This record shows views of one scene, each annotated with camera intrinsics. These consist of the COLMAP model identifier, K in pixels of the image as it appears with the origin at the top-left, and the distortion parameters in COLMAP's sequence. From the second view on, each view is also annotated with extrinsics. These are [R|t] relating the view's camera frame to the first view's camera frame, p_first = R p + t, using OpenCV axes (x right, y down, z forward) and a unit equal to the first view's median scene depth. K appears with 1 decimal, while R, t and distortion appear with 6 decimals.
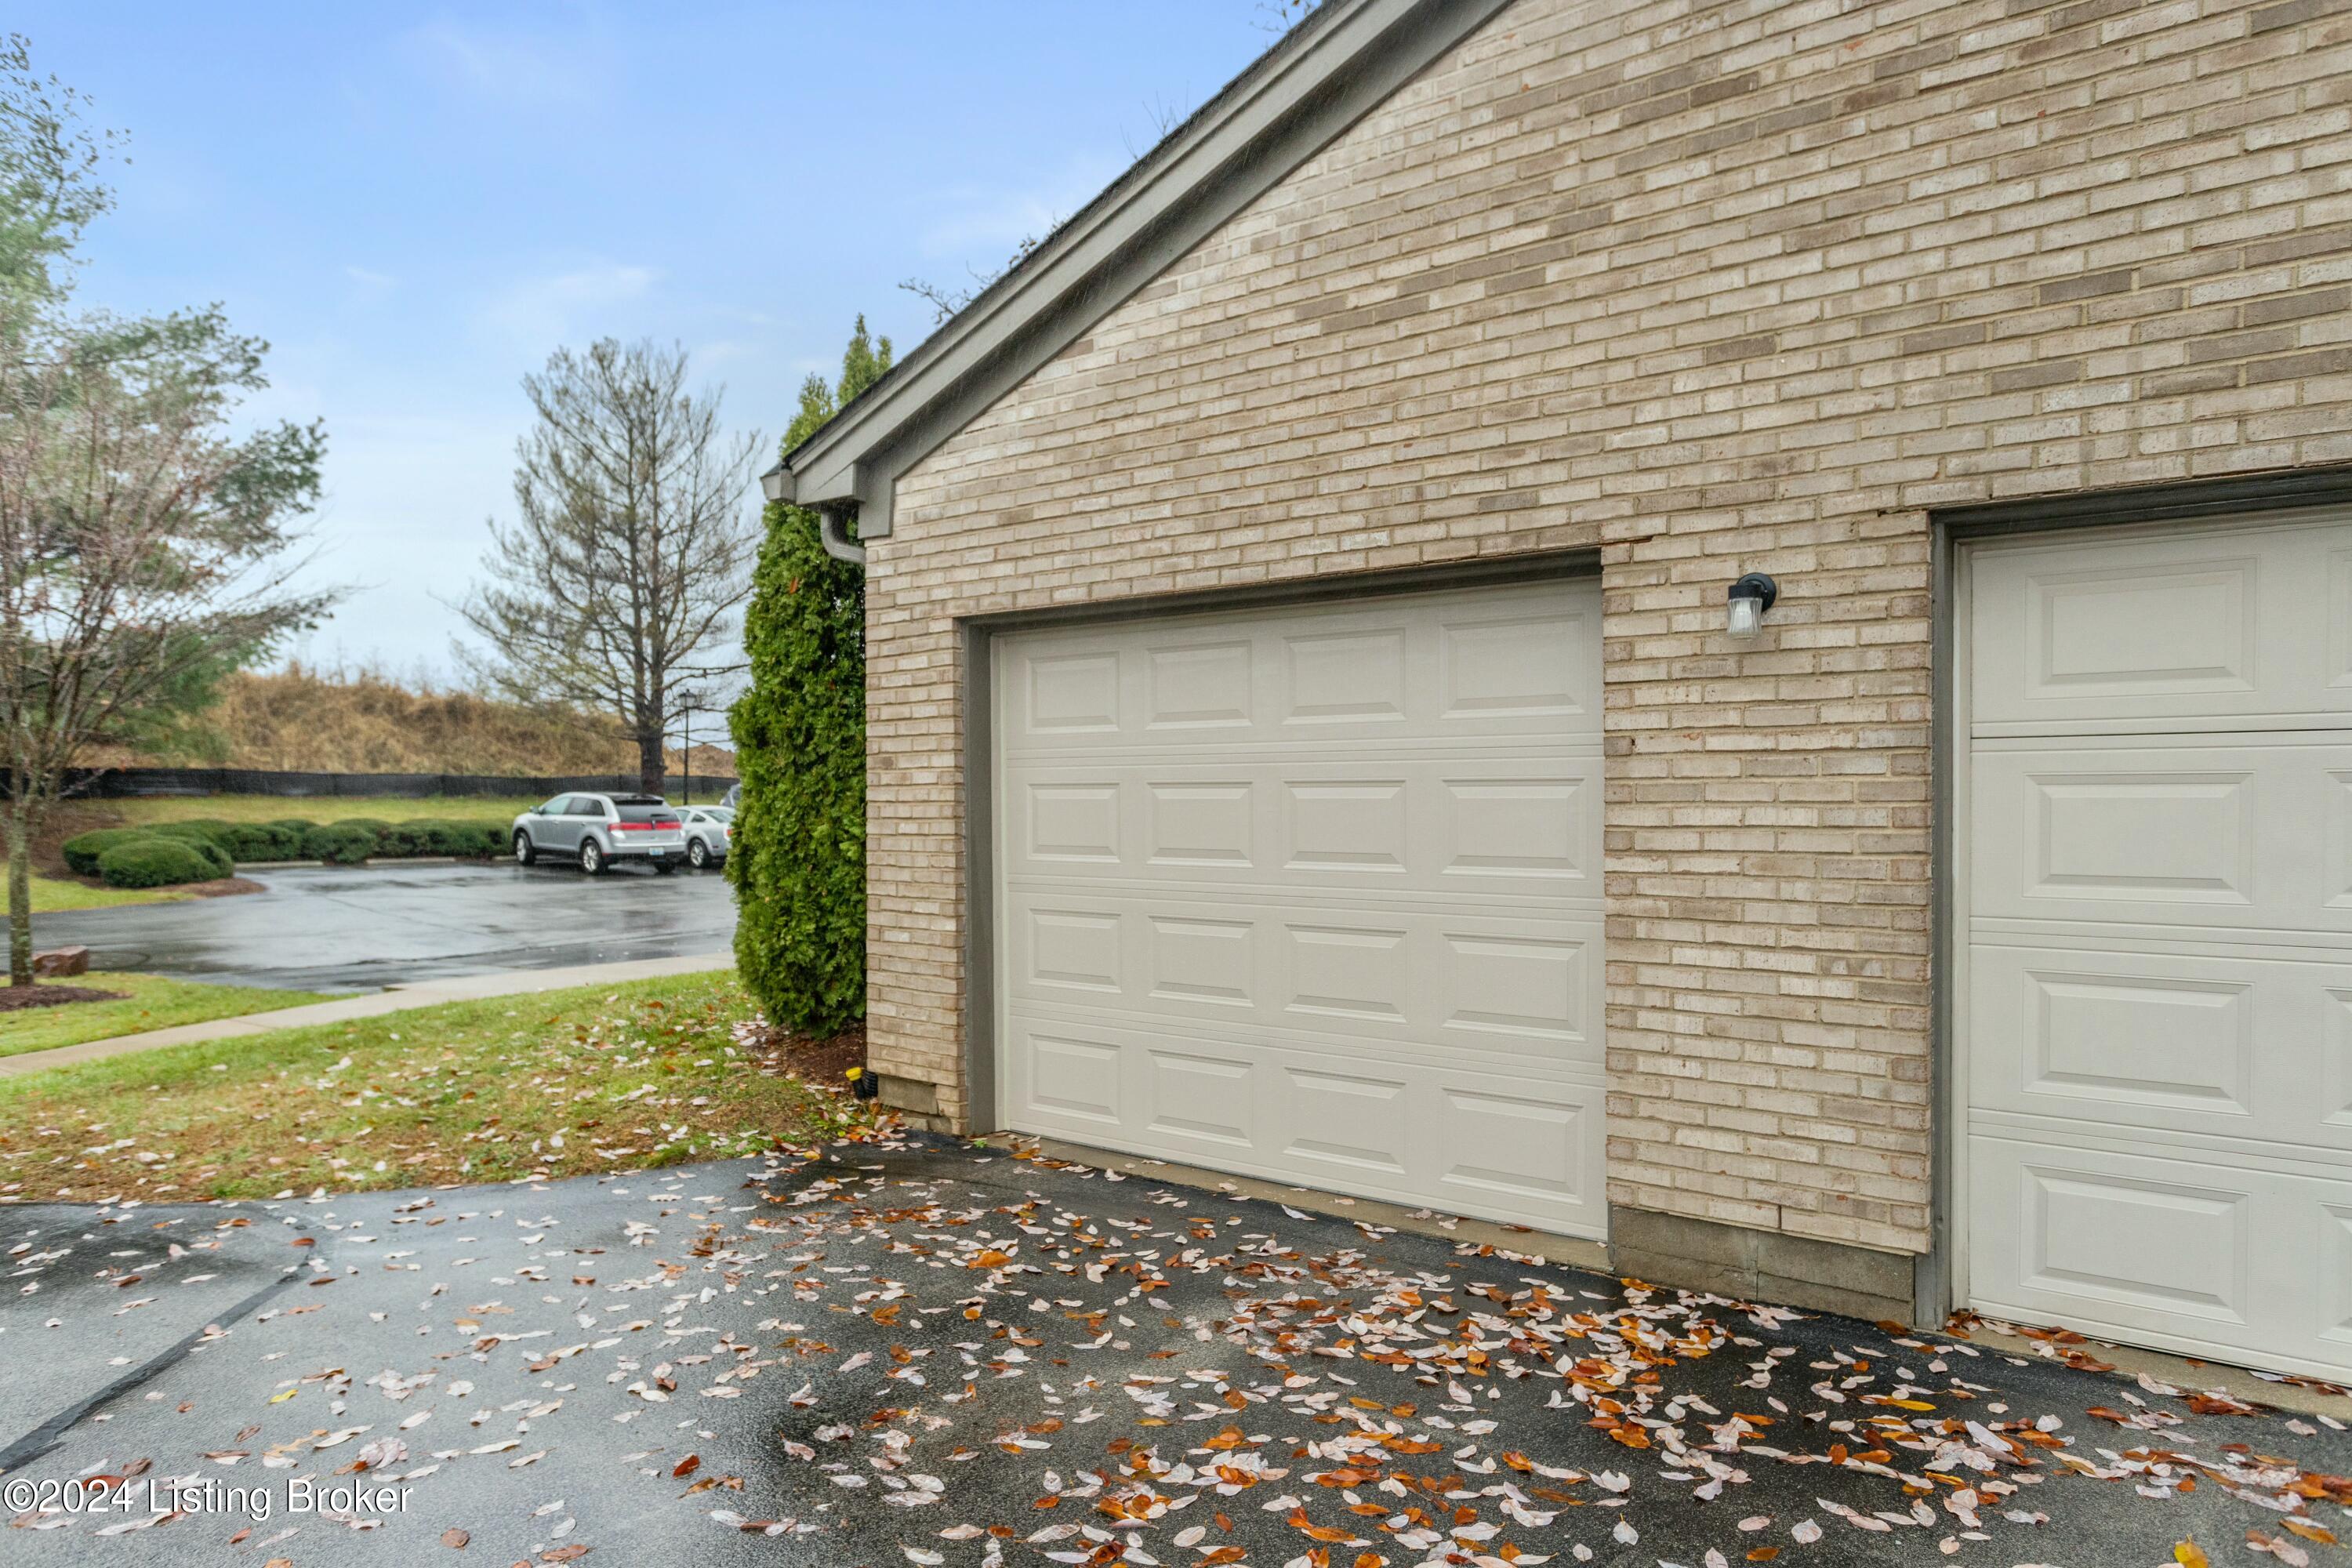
lens RADIAL K [[1430.7, 0, 1176.0], [0, 1430.7, 784.0], [0, 0, 1]] dist [-0.006997, 0.001969]
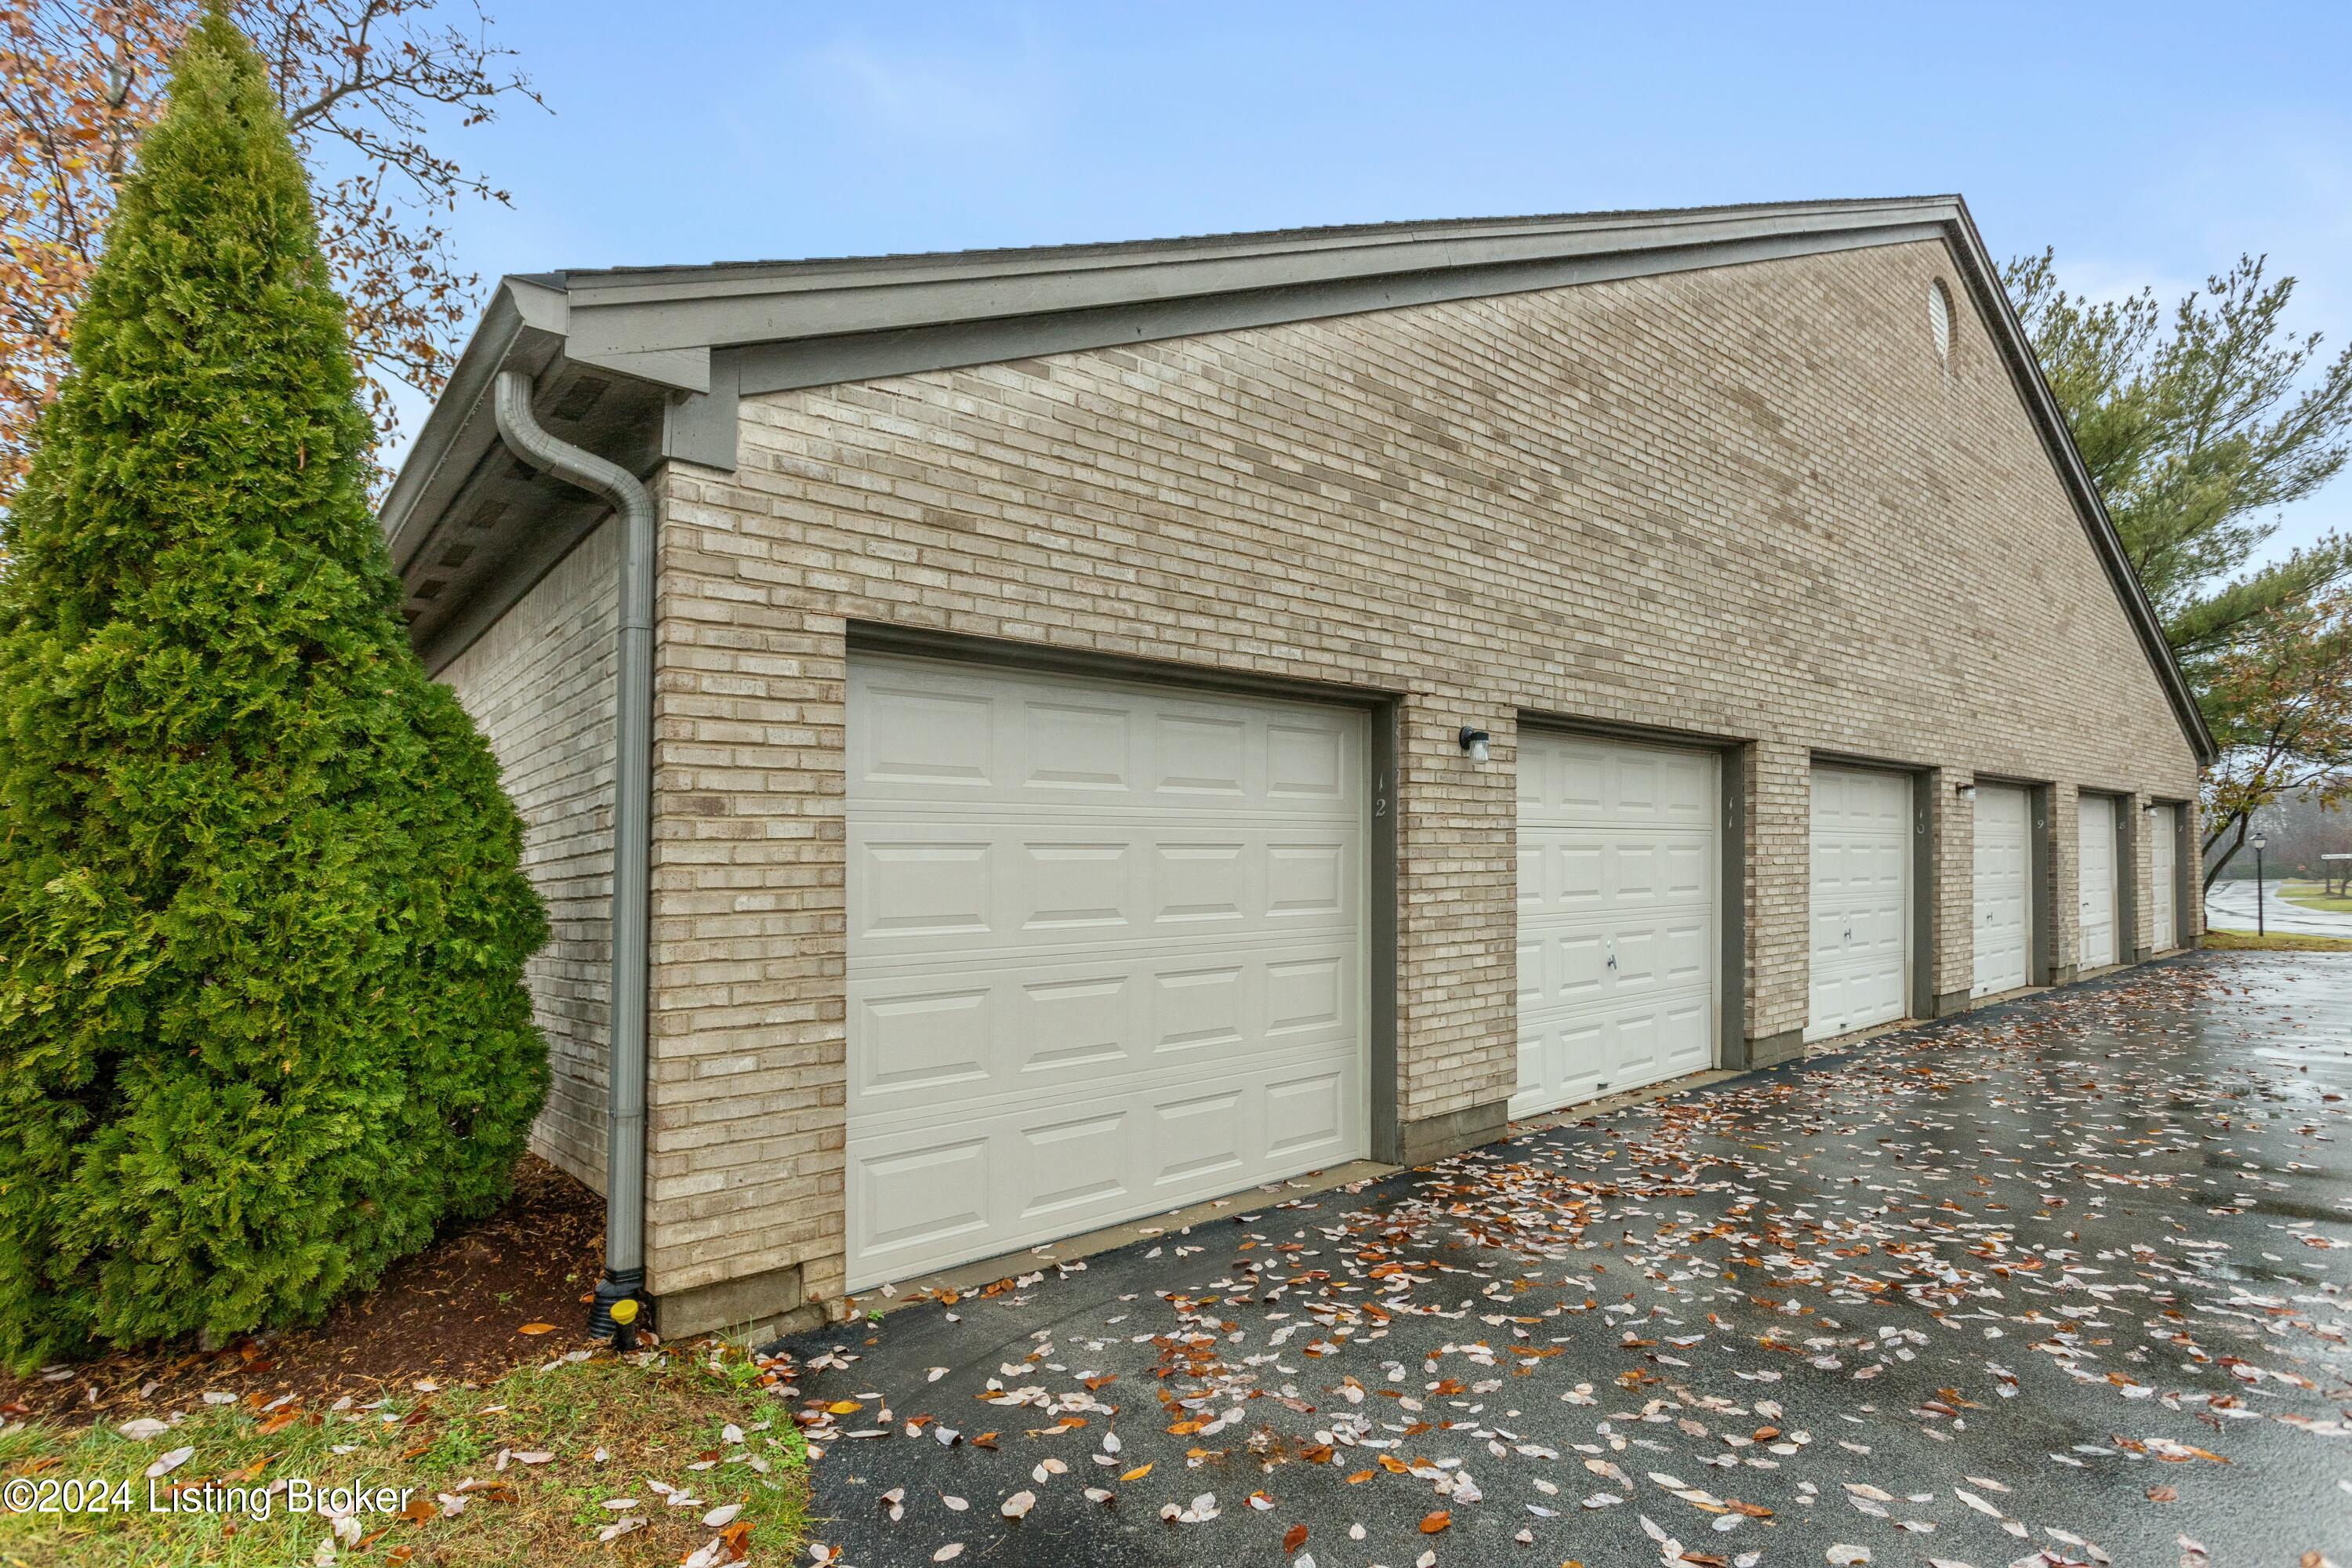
lens RADIAL K [[1179.9, 0, 1175.6], [0, 1179.9, 820.4], [0, 0, 1]] dist [-0.000837, 0.000192]
pose [[0.214622, 0.044250, 0.975694, -0.932119], [0.011185, 0.998796, -0.047758, 0.027547], [-0.976633, 0.021163, 0.213869, 0.908427]]
